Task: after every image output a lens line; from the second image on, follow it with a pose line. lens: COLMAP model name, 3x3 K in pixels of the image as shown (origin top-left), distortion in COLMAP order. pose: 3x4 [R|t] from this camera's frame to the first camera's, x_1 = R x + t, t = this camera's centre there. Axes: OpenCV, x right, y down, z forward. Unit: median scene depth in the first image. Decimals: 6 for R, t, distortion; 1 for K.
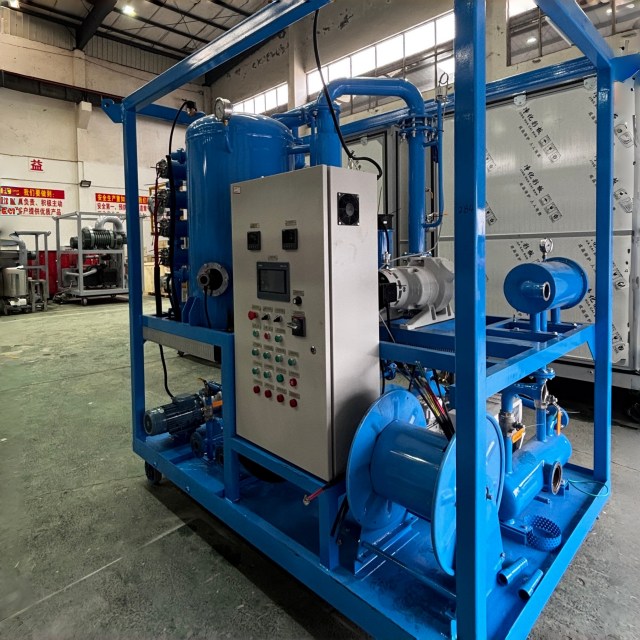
lens RADIAL K [[447.6, 0, 319.9], [0, 447.6, 268.2], [0, 0, 1]] dist [-0.001038, -0.002104]
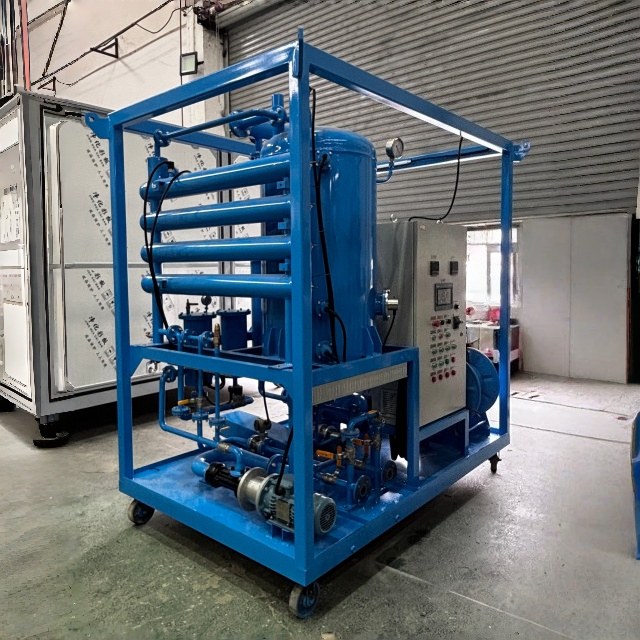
lens RADIAL K [[522.4, 0, 319.5], [0, 522.4, 301.8], [0, 0, 1]] dist [-0.001028, -0.001258]
pose [[-0.097104, -0.038220, 0.994540, -1.420560], [0.049429, 0.997844, 0.043173, -0.038512], [-0.994046, 0.053351, -0.095006, 1.271126]]
